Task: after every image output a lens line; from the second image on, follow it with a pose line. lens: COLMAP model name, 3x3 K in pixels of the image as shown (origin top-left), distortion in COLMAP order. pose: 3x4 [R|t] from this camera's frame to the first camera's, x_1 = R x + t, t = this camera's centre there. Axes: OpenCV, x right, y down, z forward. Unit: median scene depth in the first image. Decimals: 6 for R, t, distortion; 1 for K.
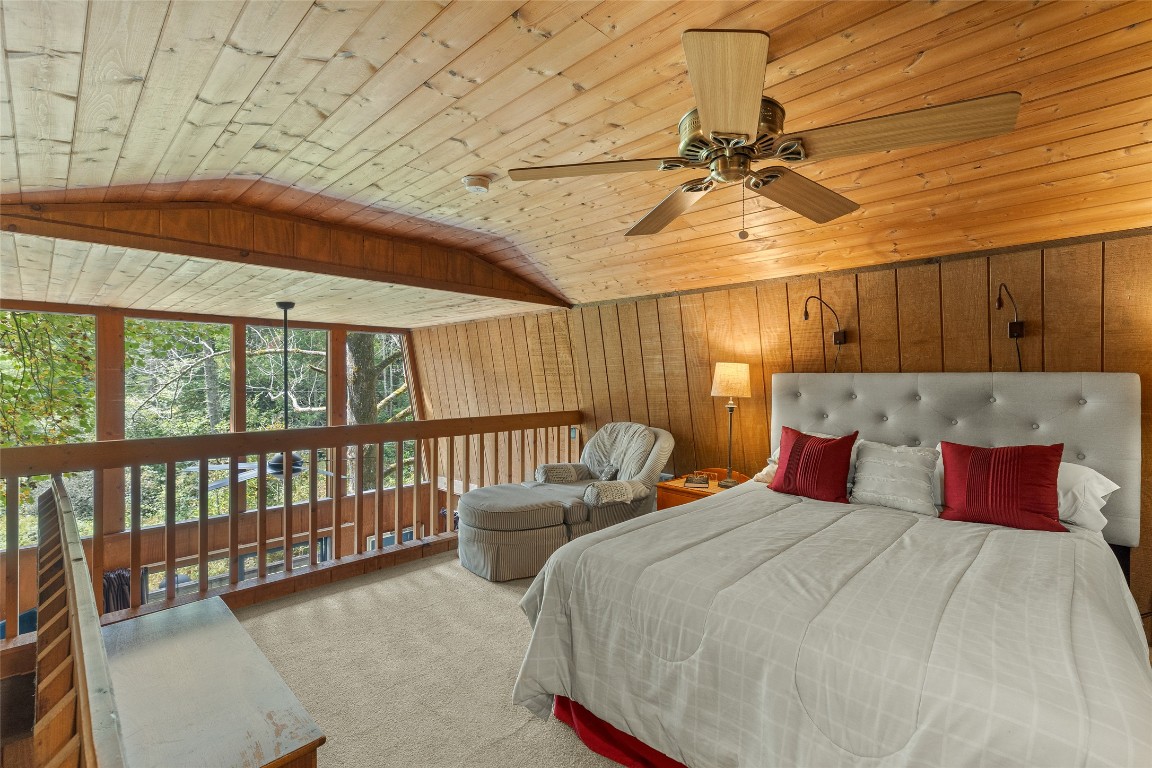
lens RADIAL K [[521.8, 0, 583.8], [0, 521.8, 373.2], [0, 0, 1]] dist [0.002807, 0.001497]
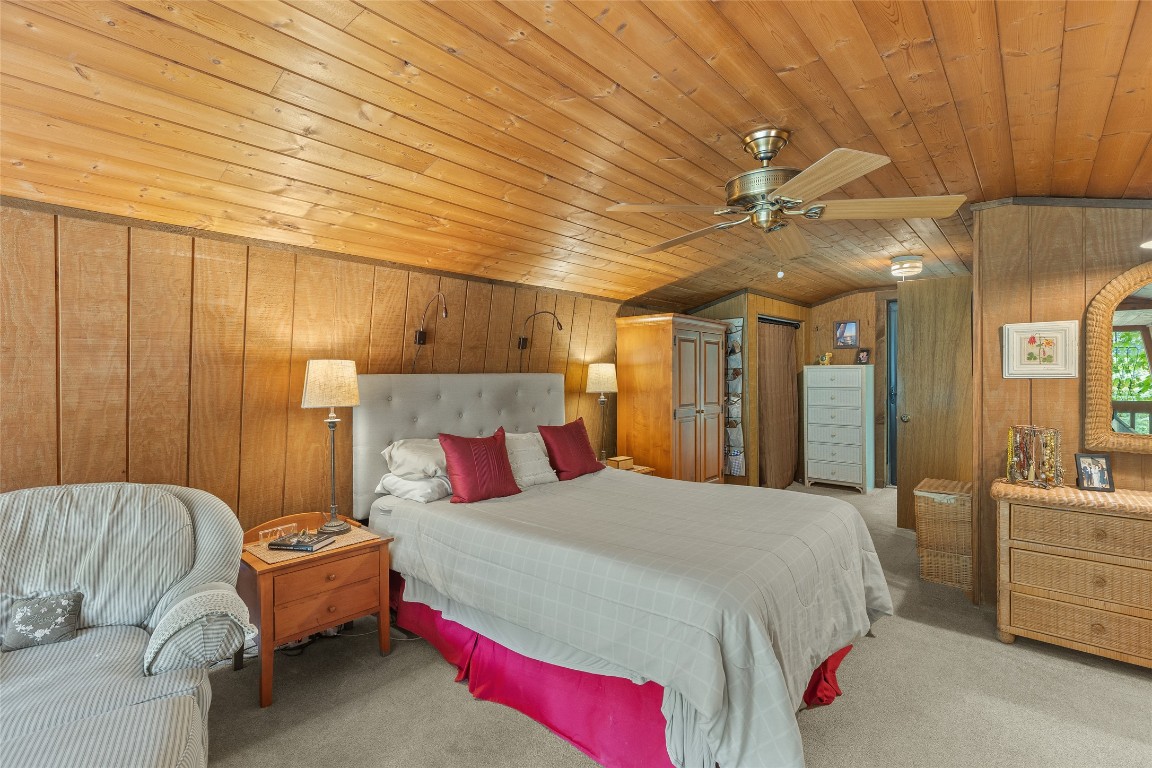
lens RADIAL K [[521.8, 0, 576.0], [0, 521.8, 374.1], [0, 0, 1]] dist [0.002807, 0.001497]
pose [[-0.029074, 0.006037, 0.999559, -0.377463], [0.009119, 0.999942, -0.005774, 0.006084], [-0.999536, 0.008947, -0.029127, 0.586777]]
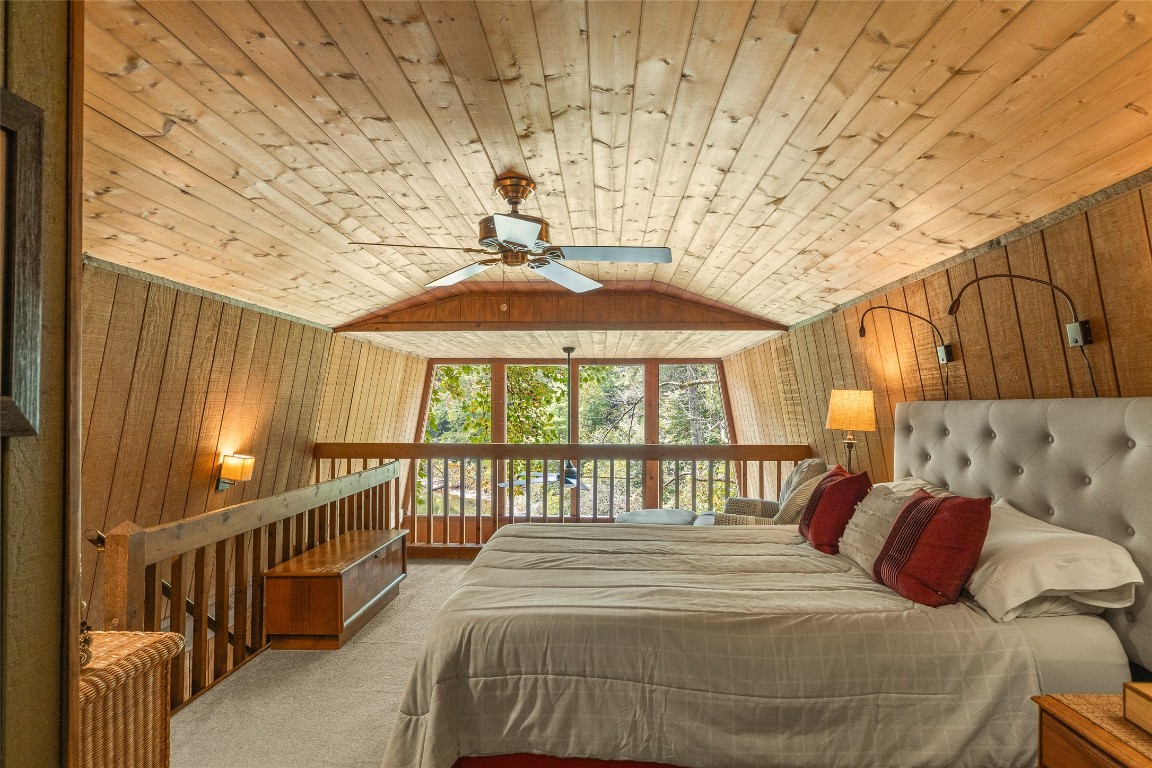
lens RADIAL K [[651.9, 0, 579.2], [0, 651.9, 390.6], [0, 0, 1]] dist [0.004075, 0.000277]
pose [[0.651441, -0.017534, -0.758496, 0.676817], [0.002455, 0.999776, -0.021003, 0.002694], [0.758695, 0.011820, 0.651339, -0.008152]]
